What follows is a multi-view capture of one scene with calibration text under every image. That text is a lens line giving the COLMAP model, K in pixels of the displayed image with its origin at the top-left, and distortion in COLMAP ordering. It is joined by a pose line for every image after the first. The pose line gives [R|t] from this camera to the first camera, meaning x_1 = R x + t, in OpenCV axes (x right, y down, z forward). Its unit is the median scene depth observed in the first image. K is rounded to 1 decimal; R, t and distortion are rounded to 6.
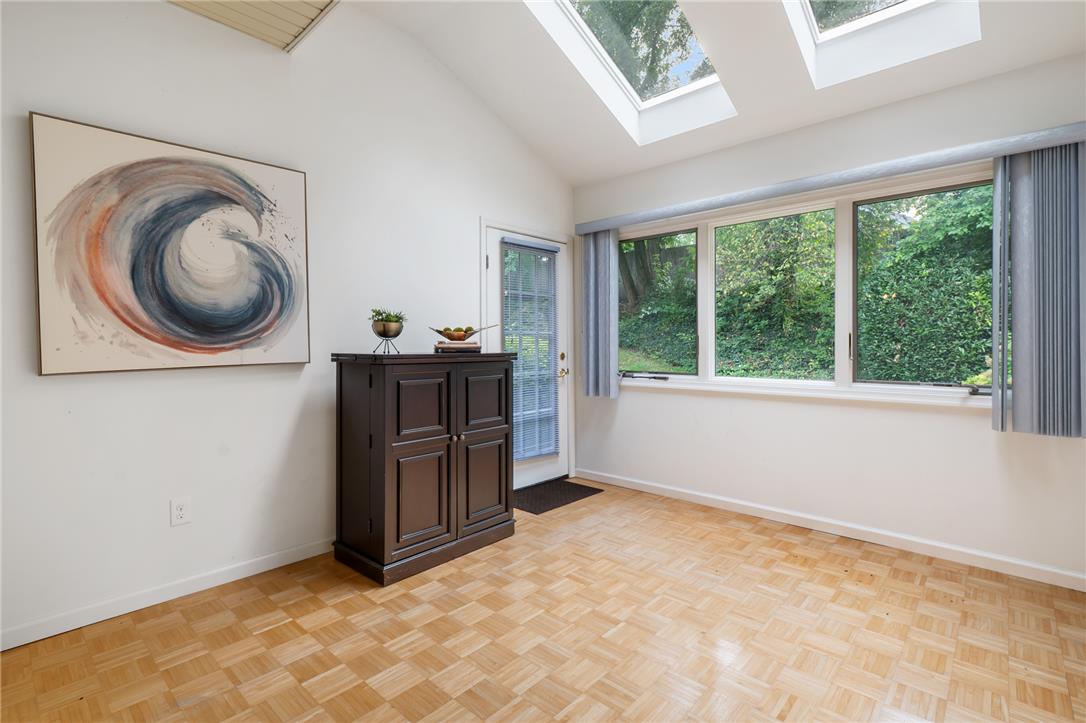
lens RADIAL K [[488.2, 0, 547.4], [0, 488.2, 352.3], [0, 0, 1]] dist [0.012136, -0.006683]
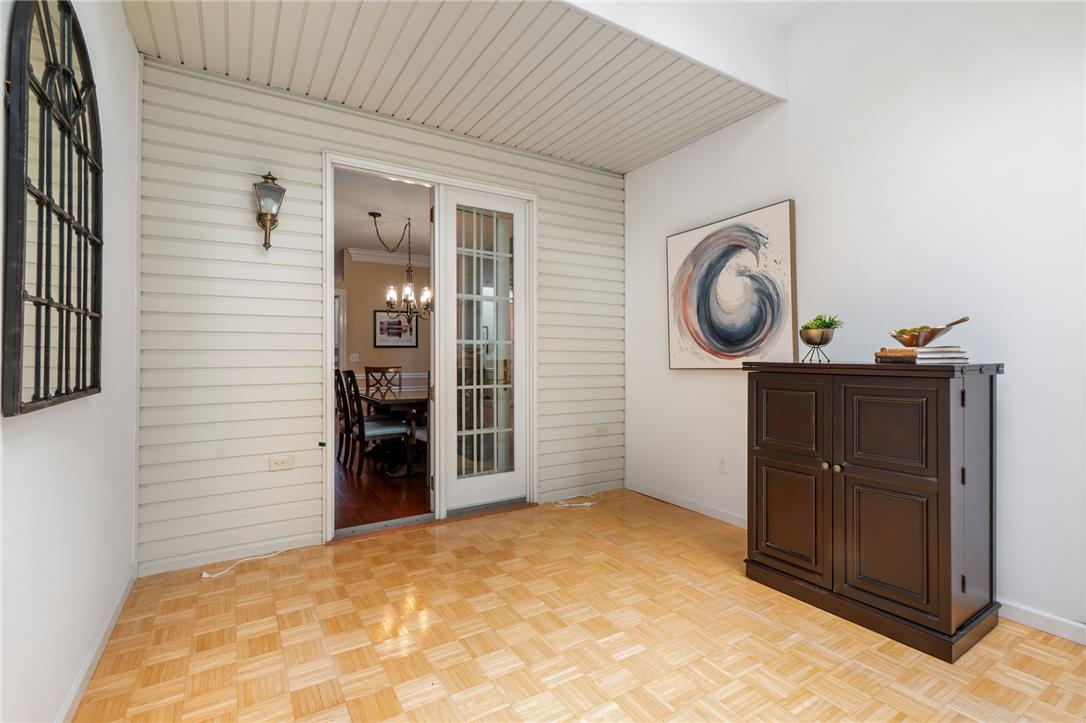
lens RADIAL K [[488.2, 0, 545.6], [0, 488.2, 355.1], [0, 0, 1]] dist [0.012136, -0.006683]
pose [[-0.248940, 0.002883, -0.968515, 0.789559], [-0.010172, 0.999933, 0.005591, -0.012125], [0.968465, 0.011243, -0.248894, 0.801947]]
